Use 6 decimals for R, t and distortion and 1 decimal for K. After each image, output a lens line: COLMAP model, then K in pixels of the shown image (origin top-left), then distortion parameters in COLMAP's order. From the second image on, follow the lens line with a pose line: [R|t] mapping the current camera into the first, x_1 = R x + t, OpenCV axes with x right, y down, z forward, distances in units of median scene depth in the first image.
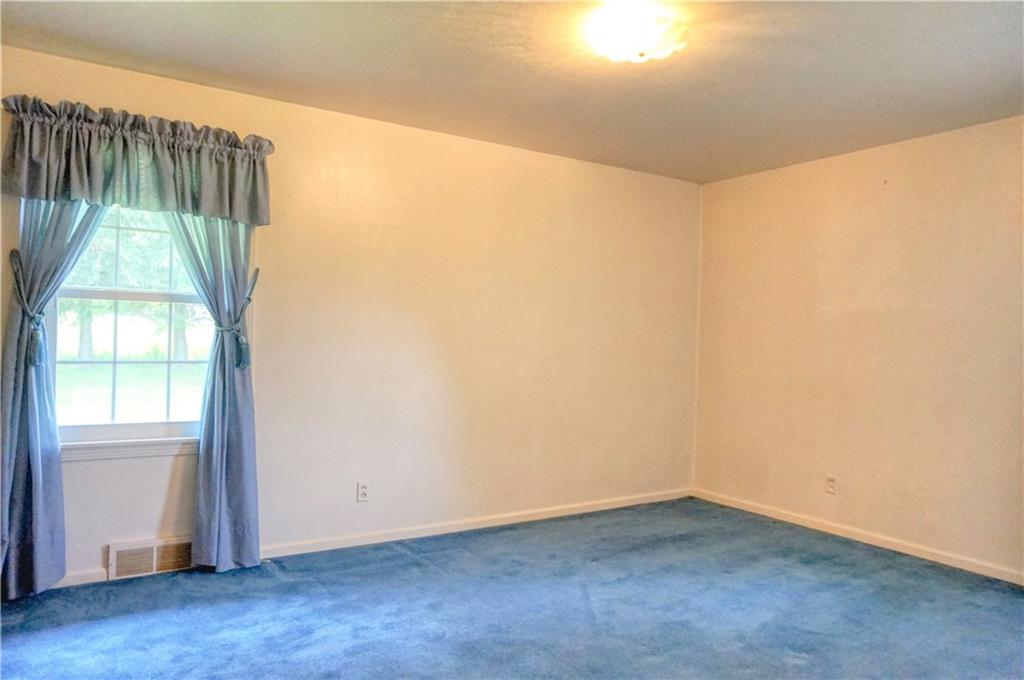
lens RADIAL K [[695.2, 0, 512.0], [0, 695.2, 340.0], [0, 0, 1]] dist [-0.043063, 0.041913]
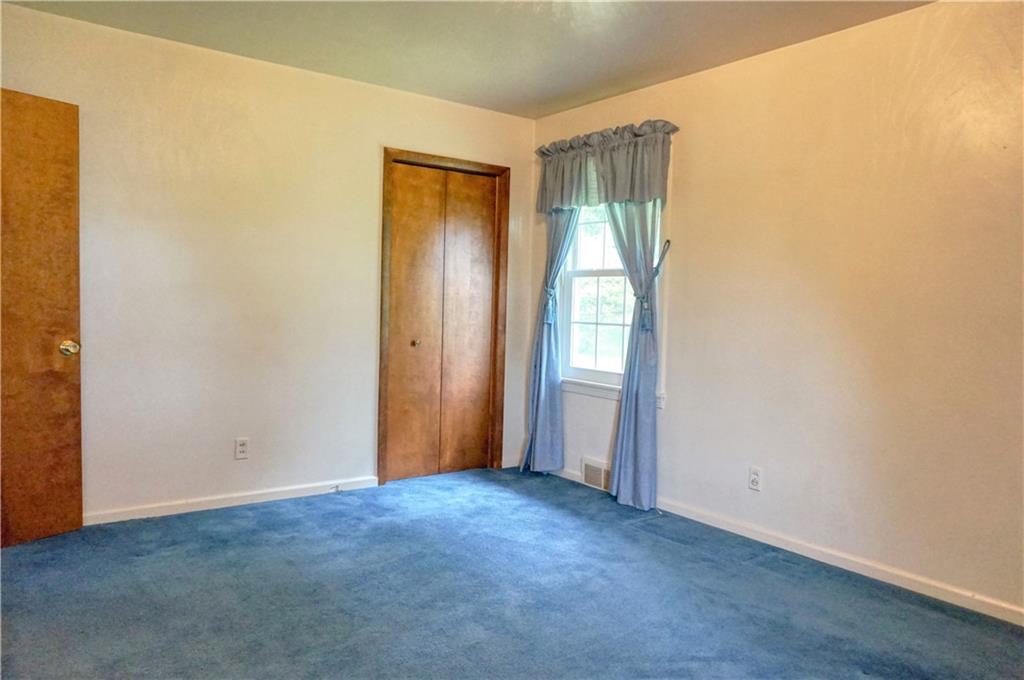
lens RADIAL K [[695.2, 0, 512.0], [0, 695.2, 340.0], [0, 0, 1]] dist [-0.043063, 0.041913]
pose [[0.086488, 0.028001, -0.995859, 0.746219], [-0.032071, 0.999165, 0.025309, 0.033969], [0.995737, 0.029749, 0.087313, 0.714334]]
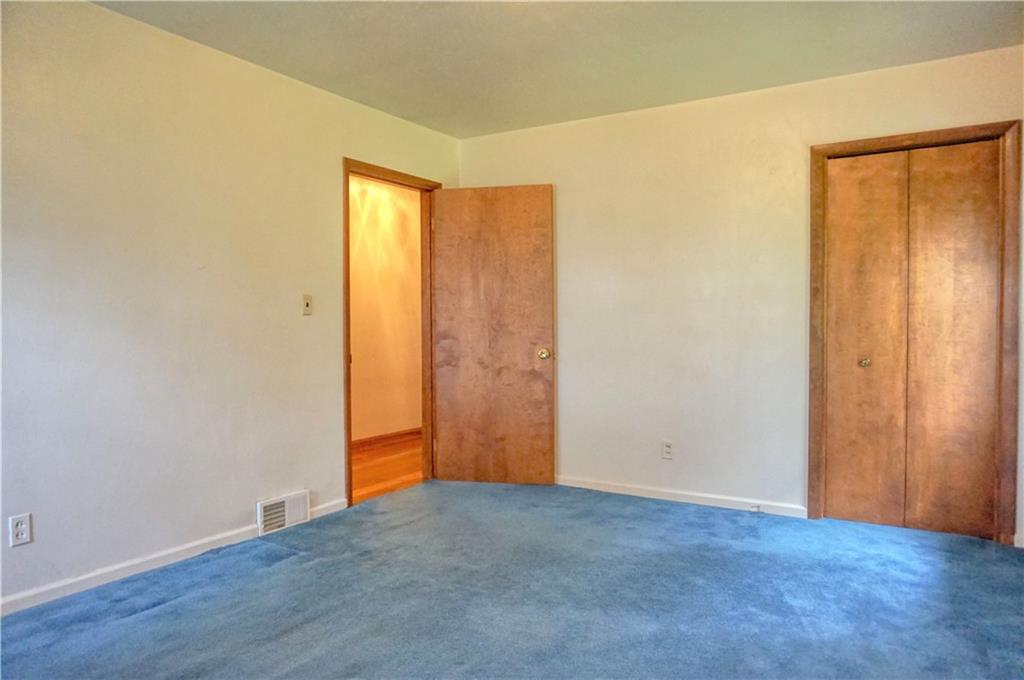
lens RADIAL K [[695.2, 0, 512.0], [0, 695.2, 340.0], [0, 0, 1]] dist [-0.043063, 0.041913]
pose [[-0.887628, -0.006627, -0.460514, 0.416626], [-0.021330, 0.999415, 0.026730, 0.024185], [0.460067, 0.033549, -0.887250, 1.402705]]
